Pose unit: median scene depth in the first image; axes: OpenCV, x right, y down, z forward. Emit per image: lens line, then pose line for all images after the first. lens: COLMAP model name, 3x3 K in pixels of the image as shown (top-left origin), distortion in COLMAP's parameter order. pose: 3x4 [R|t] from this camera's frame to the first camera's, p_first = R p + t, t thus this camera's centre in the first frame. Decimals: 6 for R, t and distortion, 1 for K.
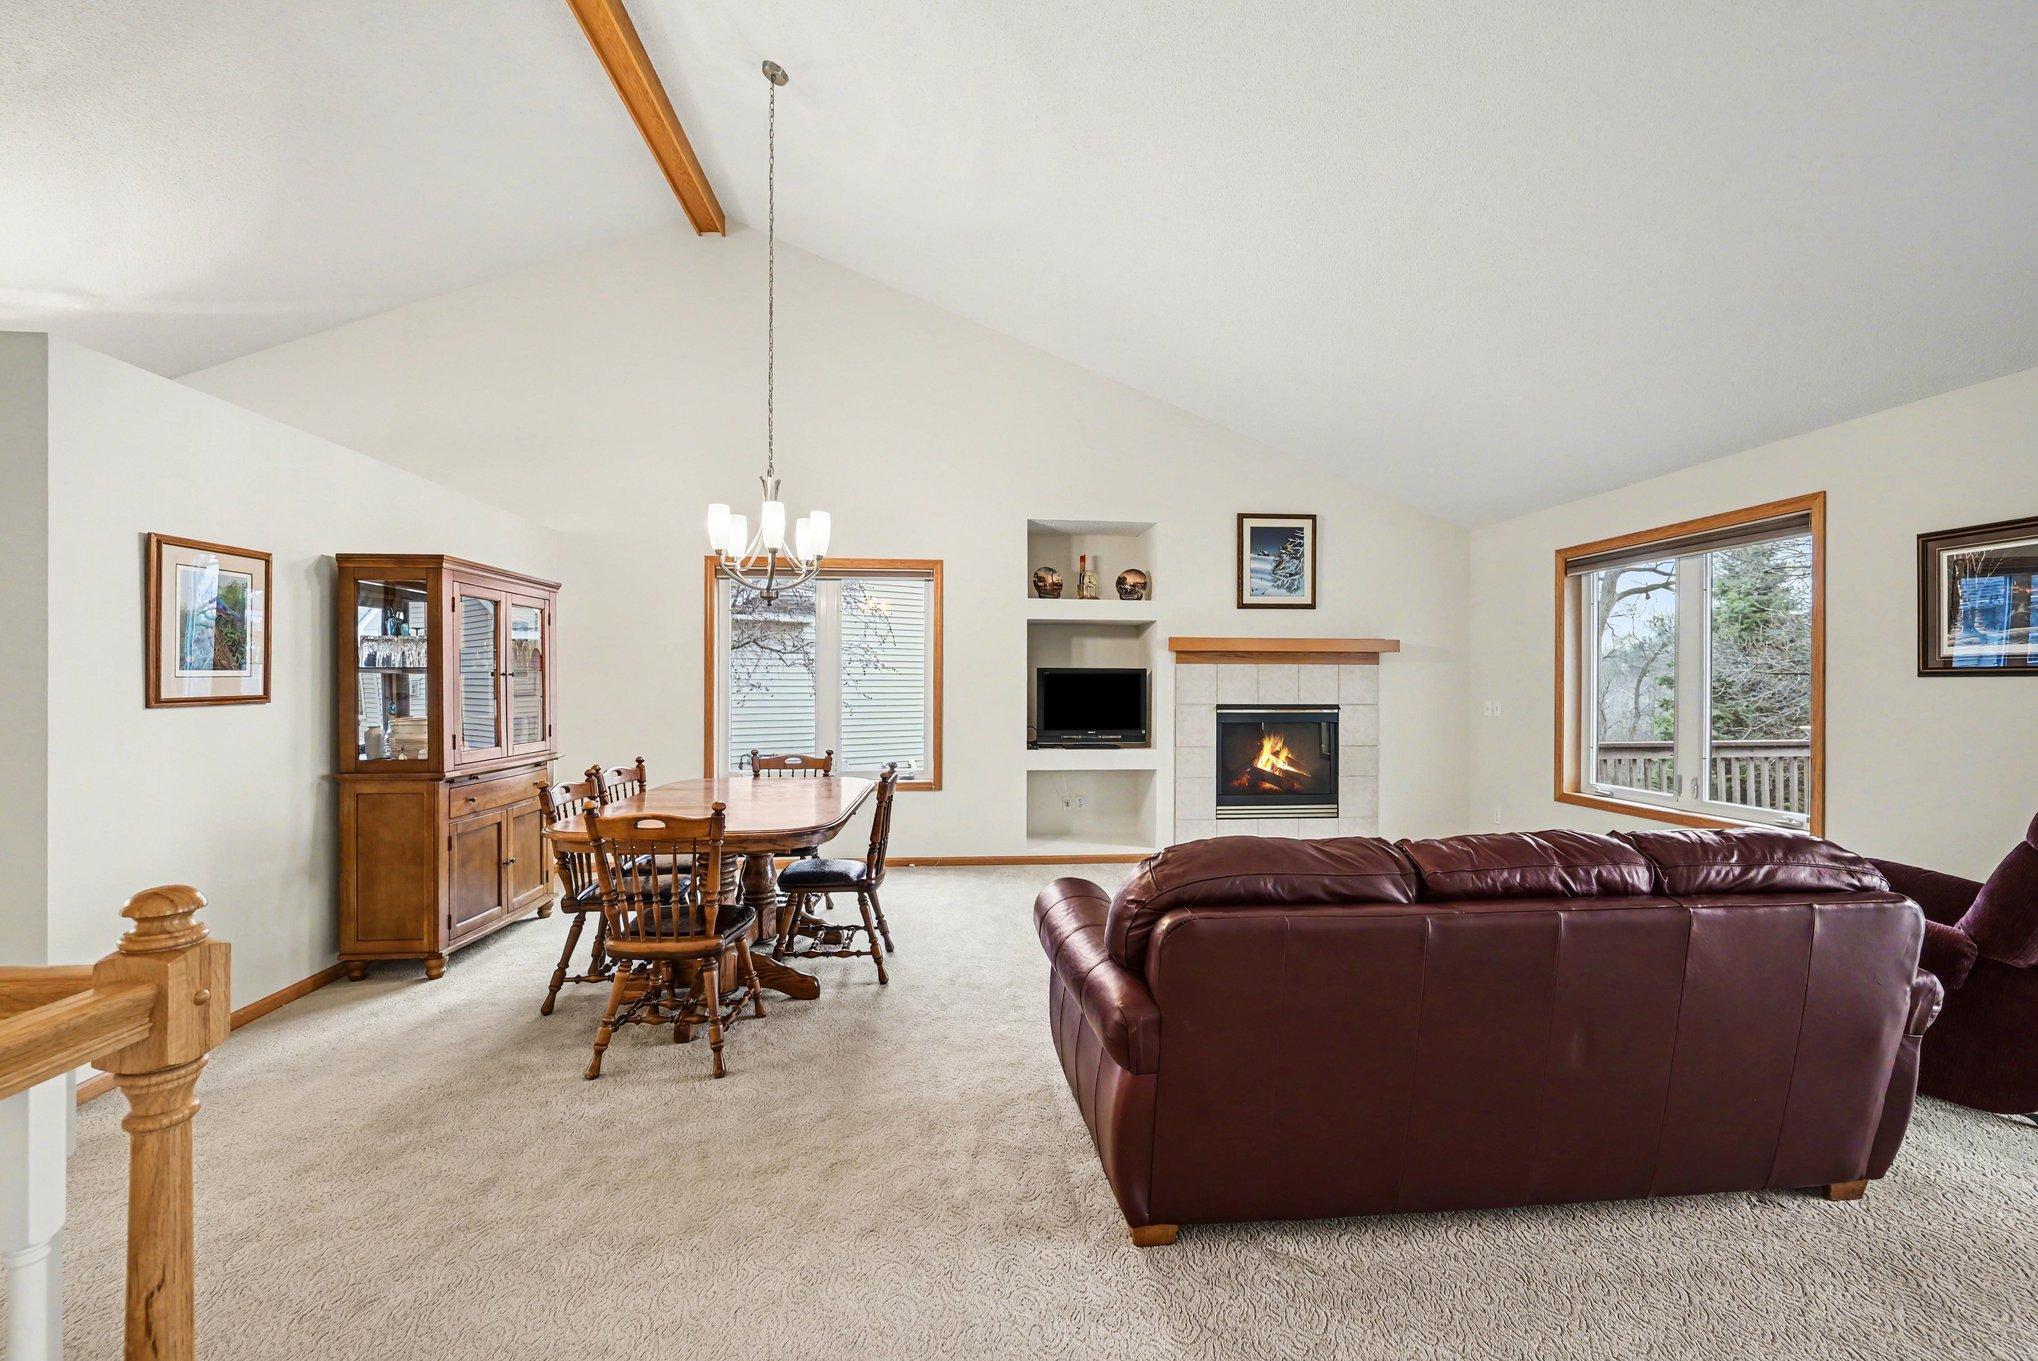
lens RADIAL K [[821.0, 0, 1036.1], [0, 821.0, 693.2], [0, 0, 1]] dist [-0.001604, -0.000751]
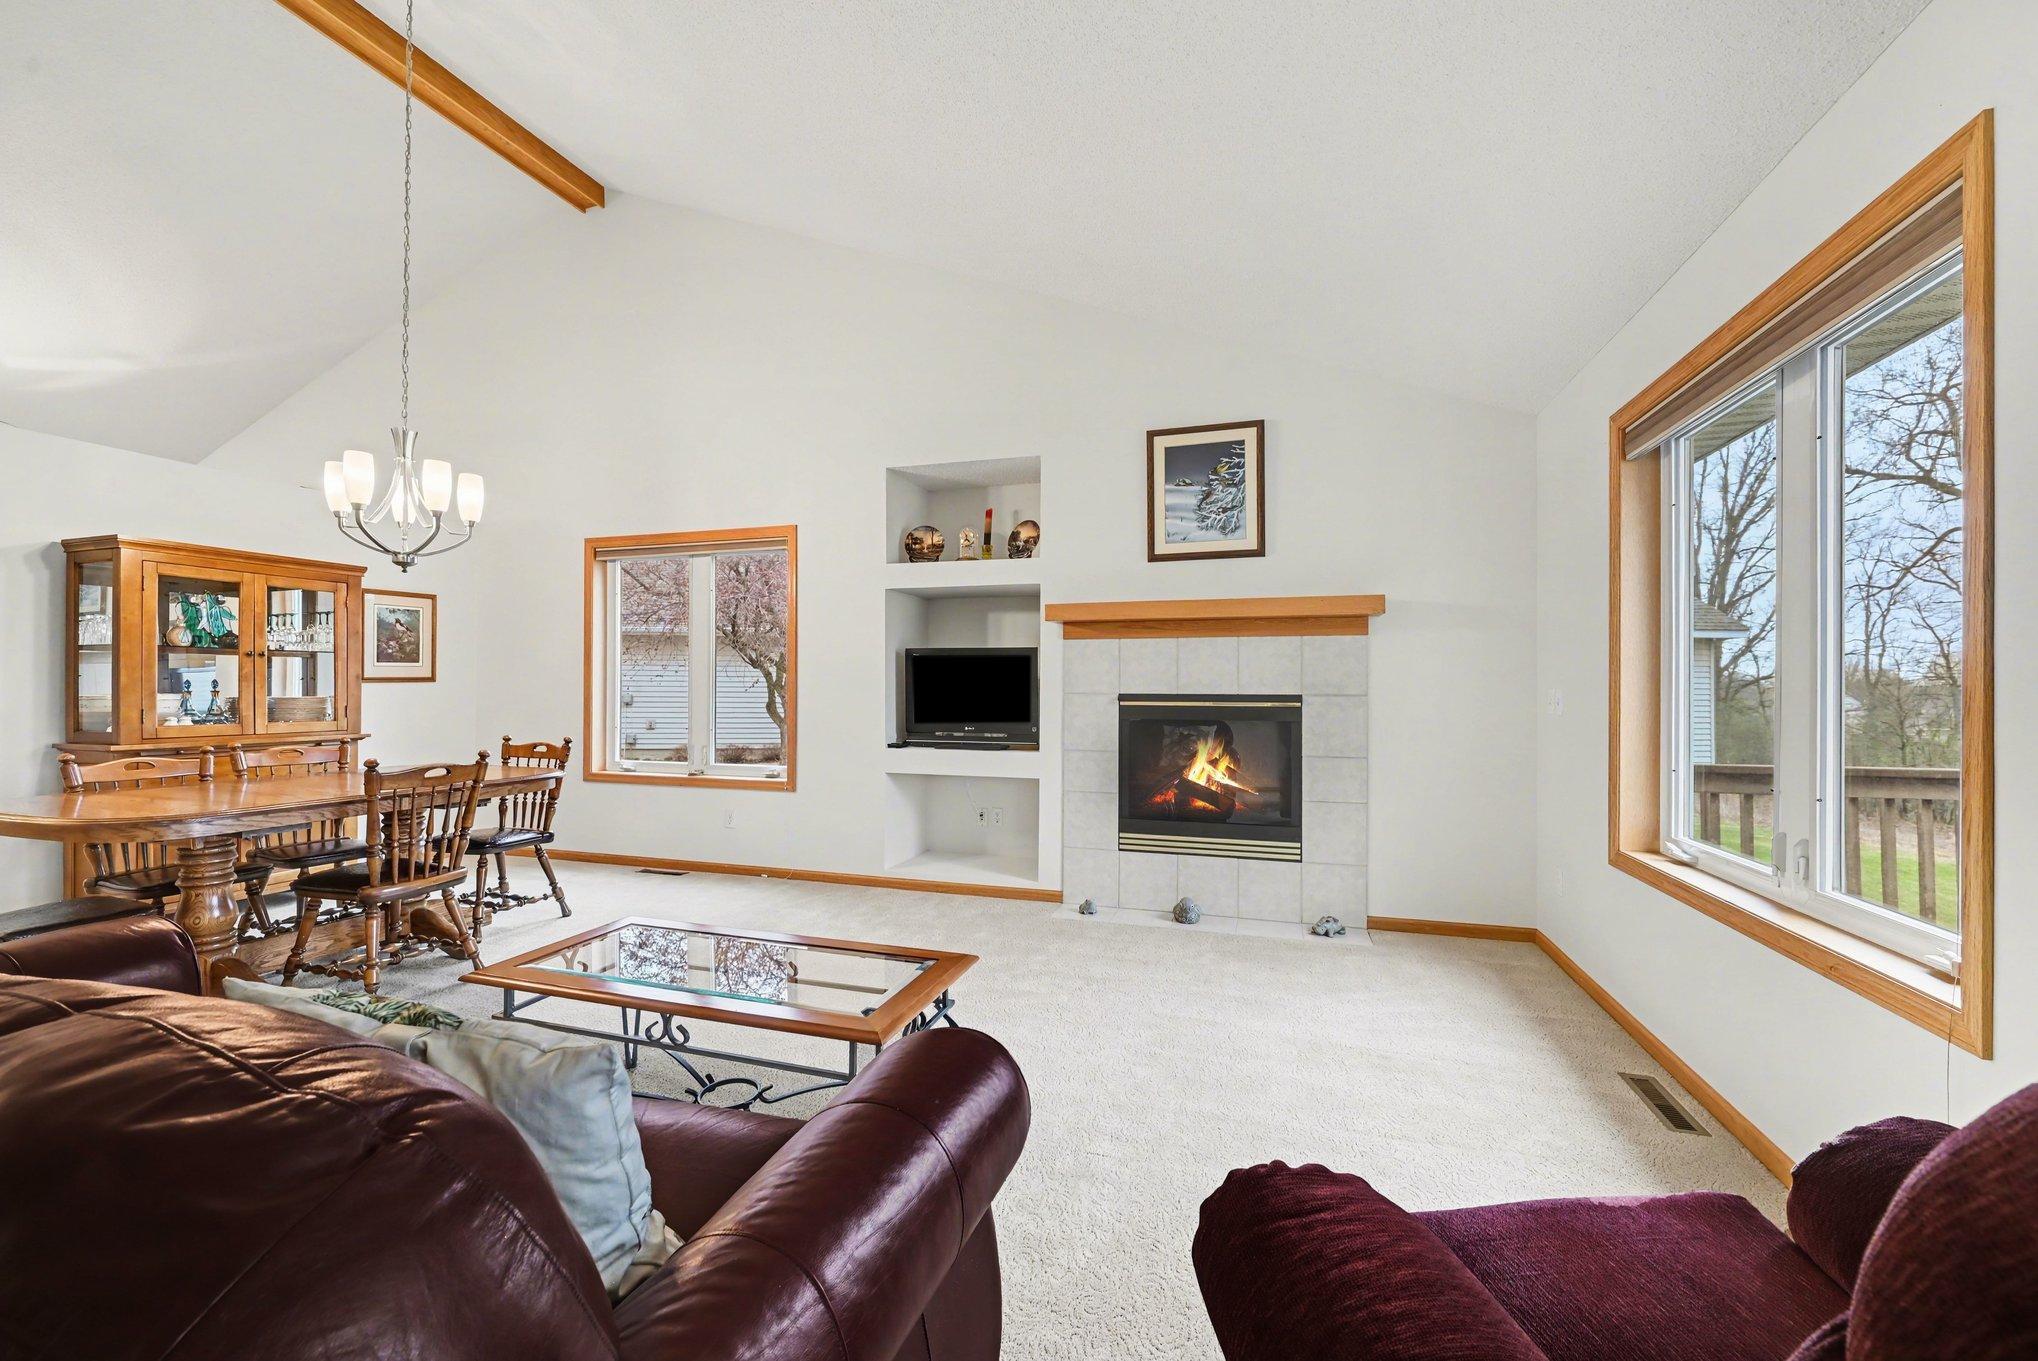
lens RADIAL K [[821.0, 0, 1021.0], [0, 821.0, 687.7], [0, 0, 1]] dist [-0.001604, -0.000751]
pose [[0.920306, 0.000655, -0.391198, 0.424410], [-0.006021, 0.999904, -0.012491, 0.018026], [0.391152, 0.013851, 0.920222, 0.287297]]
